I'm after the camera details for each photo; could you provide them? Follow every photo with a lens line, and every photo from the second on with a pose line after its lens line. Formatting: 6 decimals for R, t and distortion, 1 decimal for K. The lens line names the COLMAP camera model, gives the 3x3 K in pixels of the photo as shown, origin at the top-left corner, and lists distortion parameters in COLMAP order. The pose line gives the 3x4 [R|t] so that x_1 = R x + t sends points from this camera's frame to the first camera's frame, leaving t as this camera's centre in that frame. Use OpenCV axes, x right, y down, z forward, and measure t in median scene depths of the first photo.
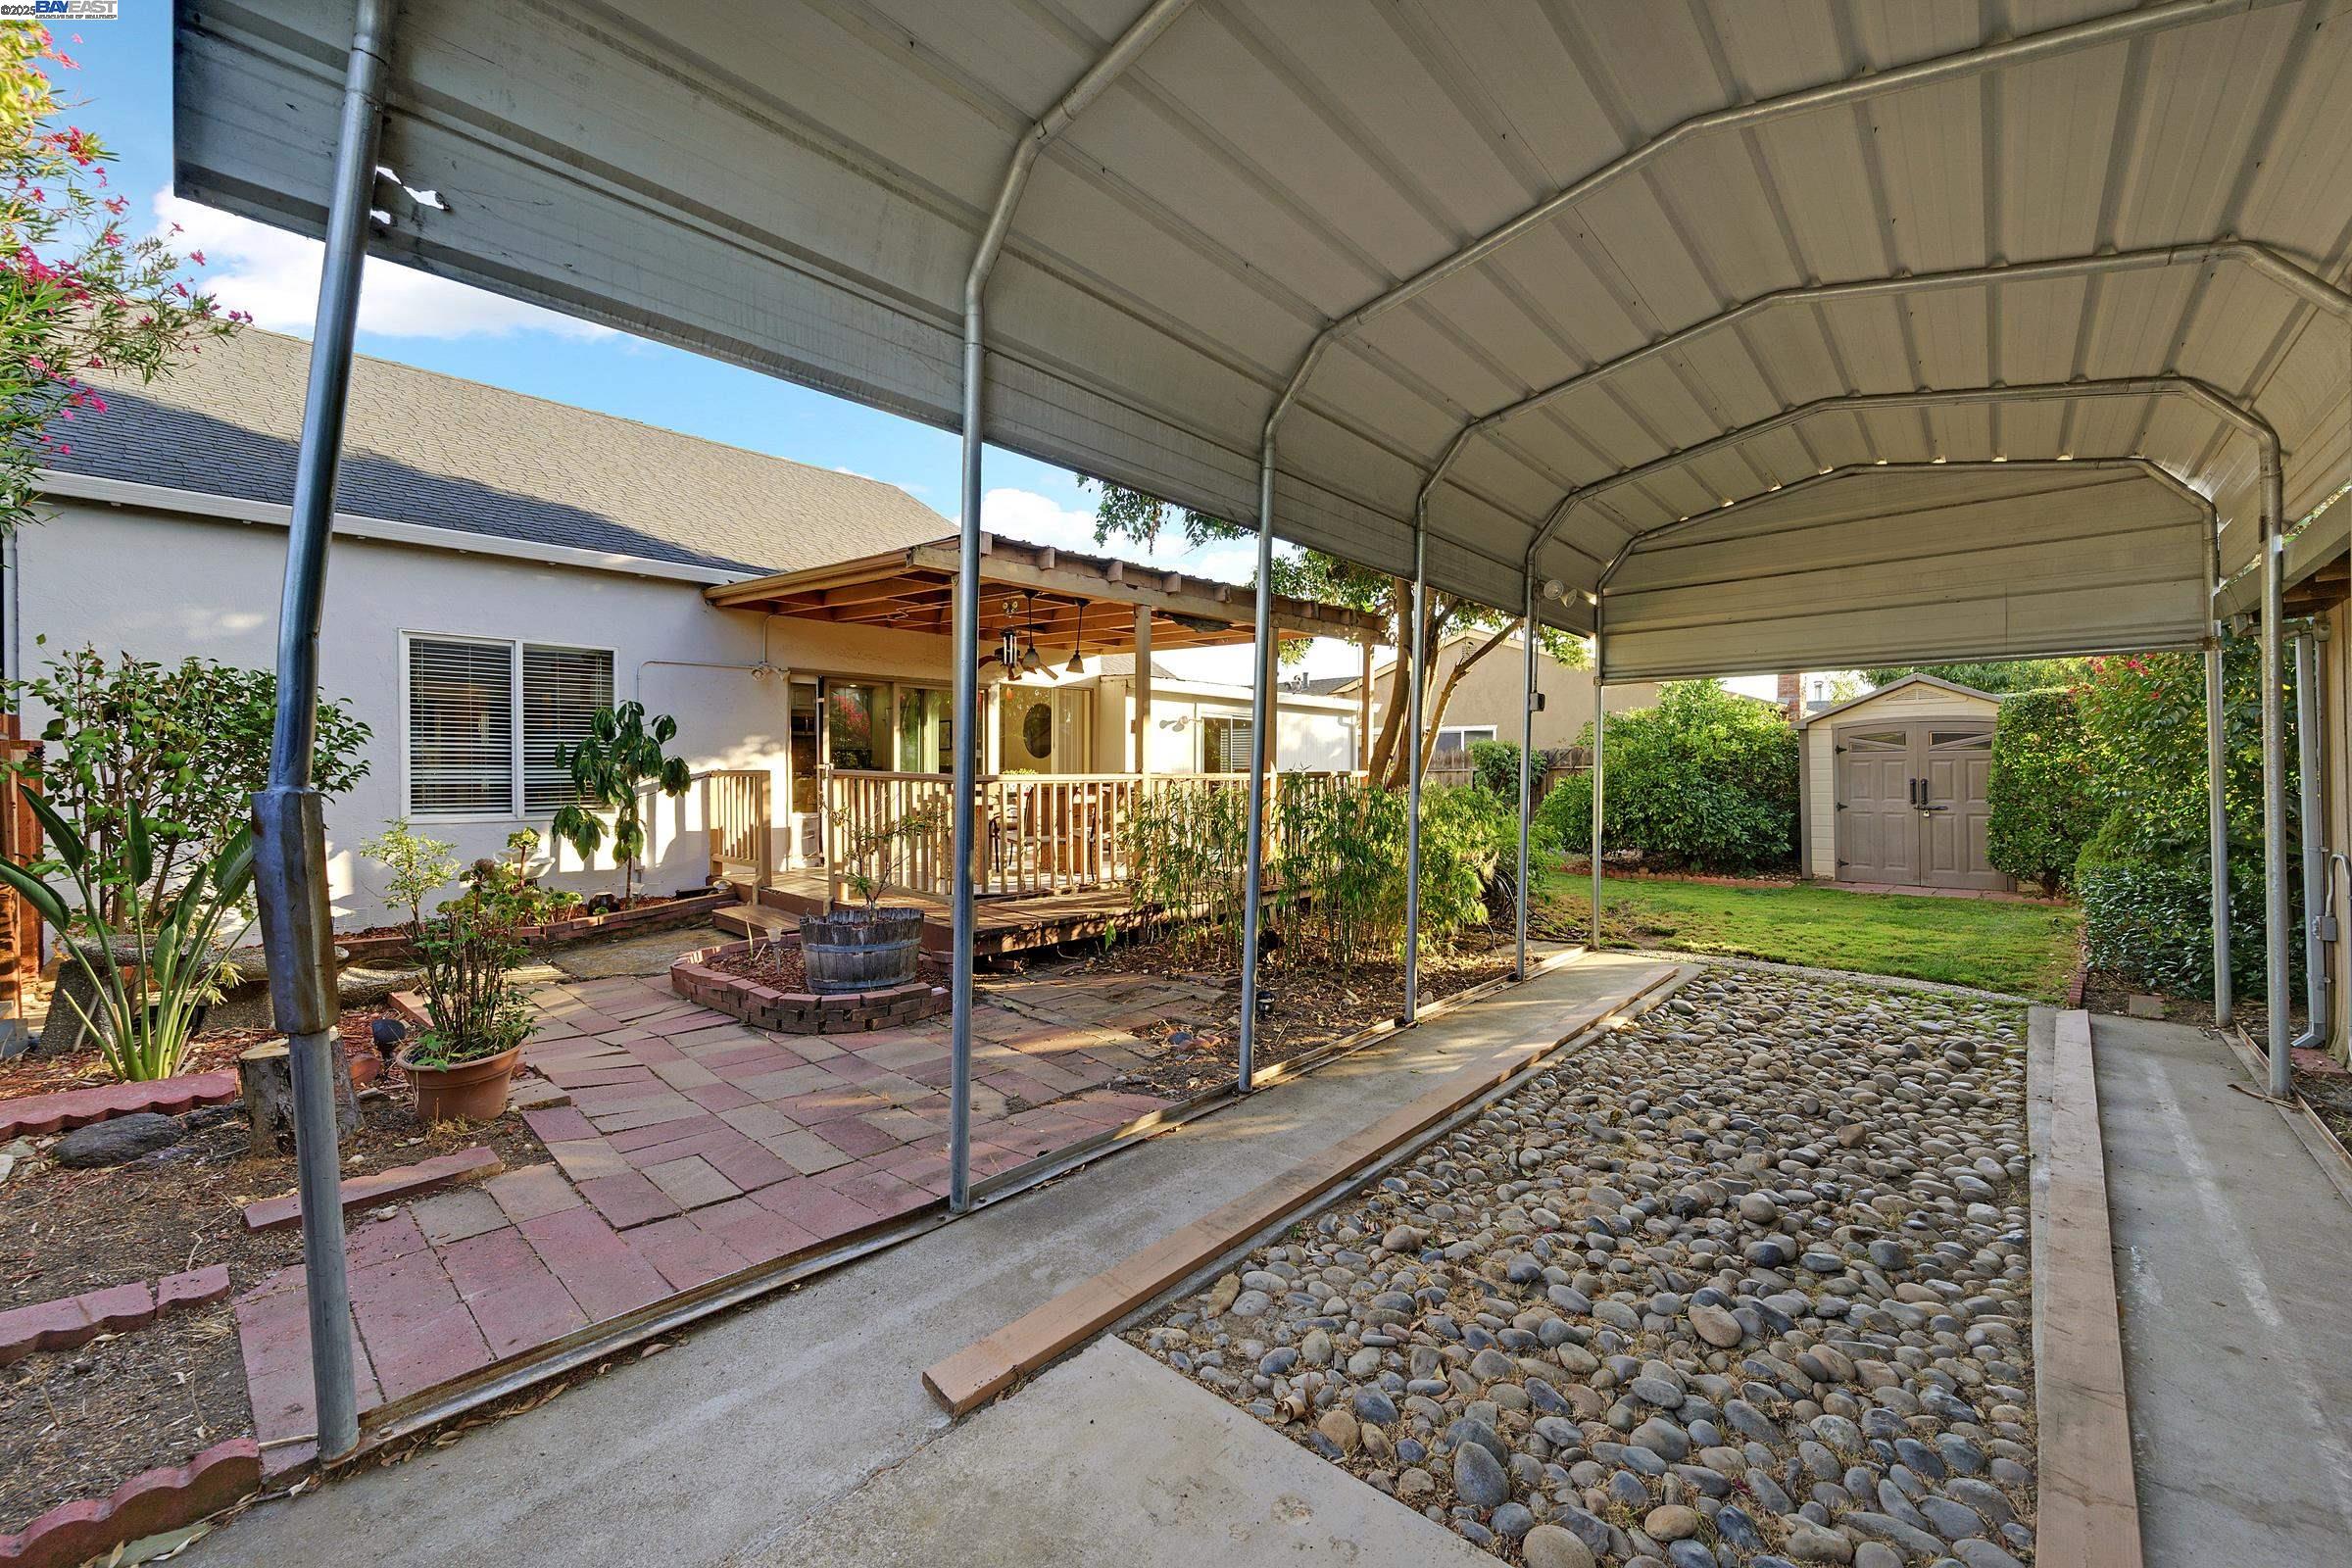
lens RADIAL K [[937.4, 0, 1185.1], [0, 937.4, 780.1], [0, 0, 1]] dist [-0.006563, 0.000434]
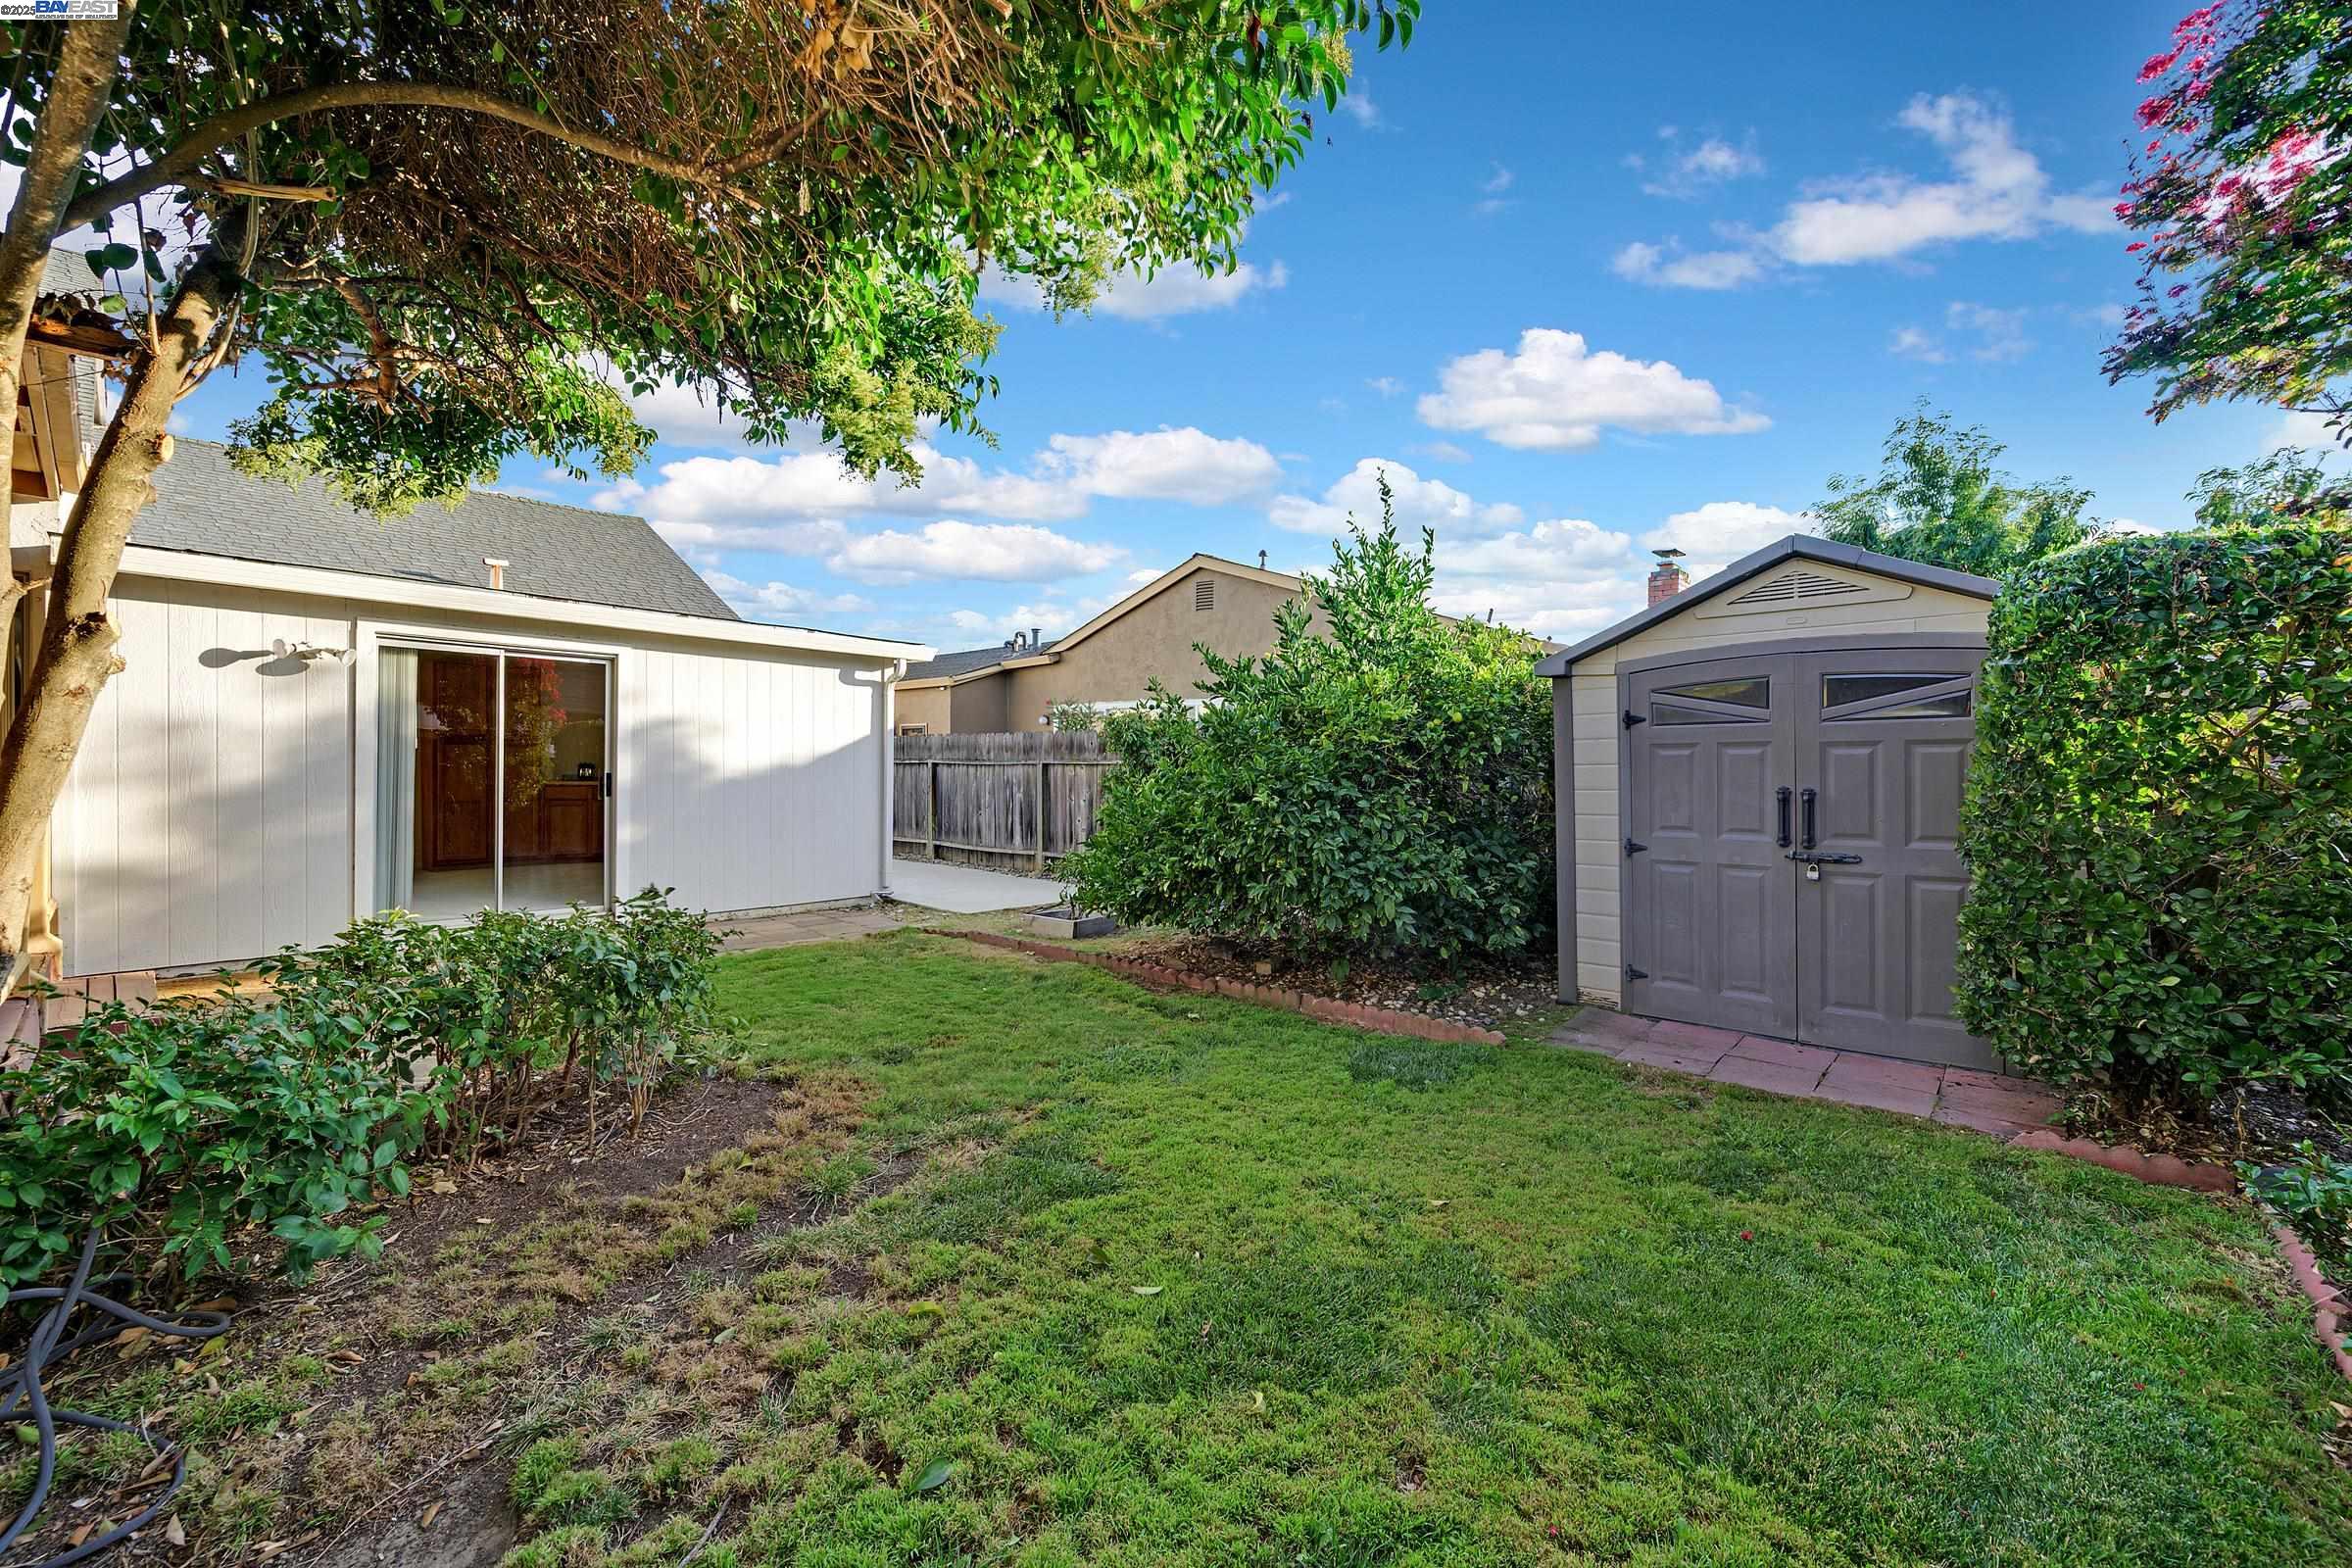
lens RADIAL K [[937.4, 0, 1185.1], [0, 937.4, 780.1], [0, 0, 1]] dist [-0.006563, 0.000434]
pose [[0.999093, 0.005341, 0.042237, 0.469004], [-0.005760, 0.999935, 0.009803, -0.007016], [-0.042182, -0.010038, 0.999060, 0.562474]]
